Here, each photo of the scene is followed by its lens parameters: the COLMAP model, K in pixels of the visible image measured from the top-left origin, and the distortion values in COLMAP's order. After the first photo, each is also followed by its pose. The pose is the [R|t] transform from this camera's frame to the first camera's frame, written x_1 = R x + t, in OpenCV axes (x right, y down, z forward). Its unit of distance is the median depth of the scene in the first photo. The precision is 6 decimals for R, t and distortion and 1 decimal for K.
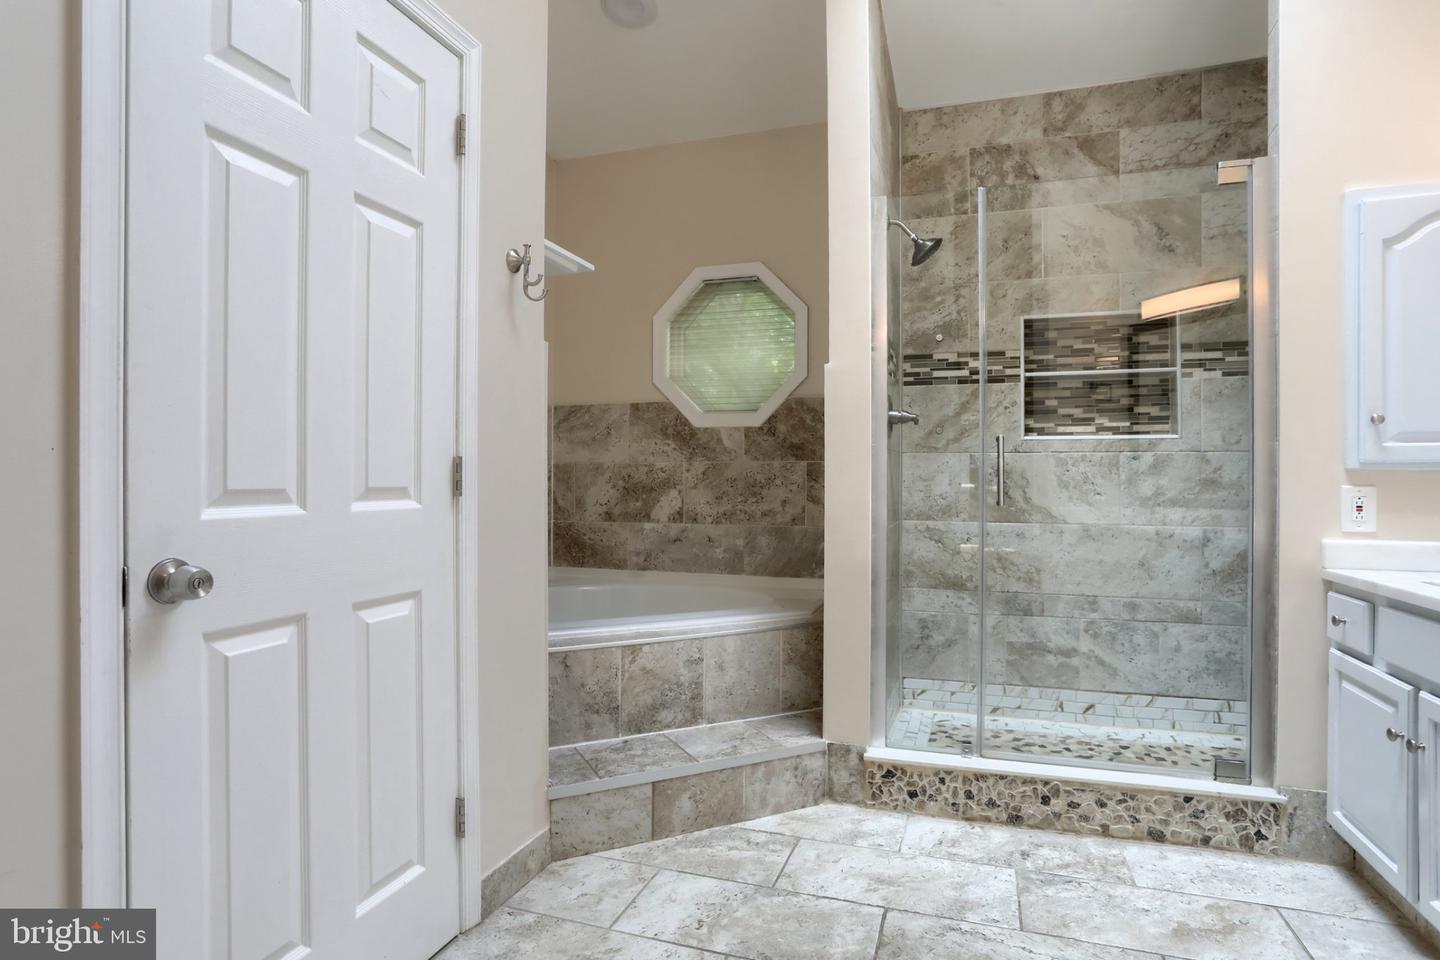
lens RADIAL K [[762.4, 0, 720.2], [0, 762.4, 479.1], [0, 0, 1]] dist [-0.005013, -0.000051]
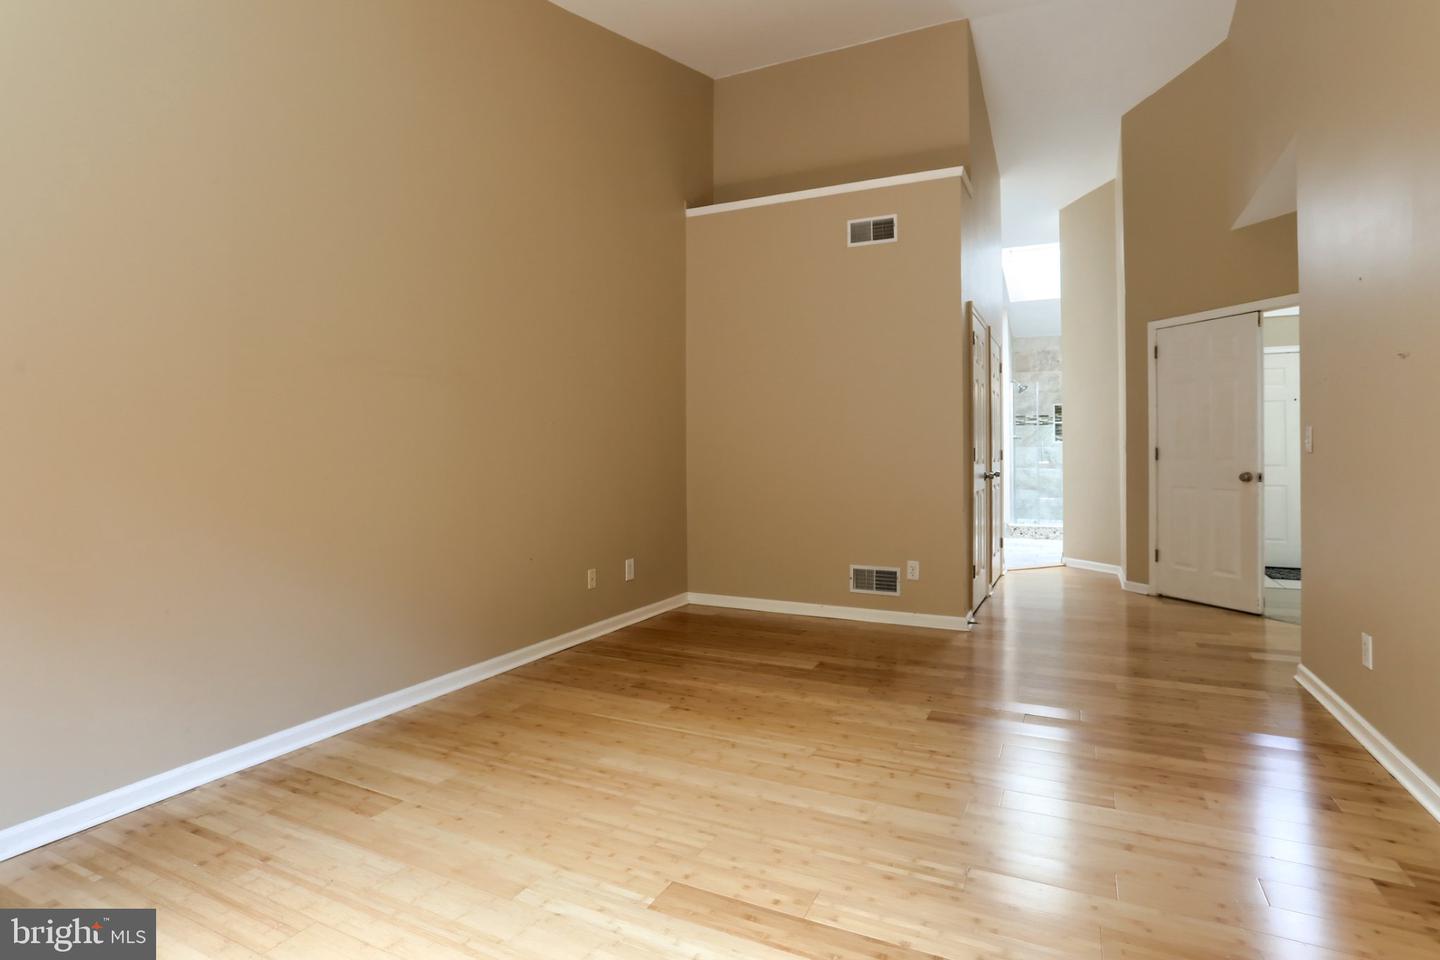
lens RADIAL K [[725.5, 0, 721.2], [0, 725.5, 474.9], [0, 0, 1]] dist [-0.003137, -0.000232]
pose [[0.991562, -0.016222, -0.128613, -0.605242], [0.019097, 0.999594, 0.021151, -0.006304], [0.128217, -0.023428, 0.991469, -2.208399]]
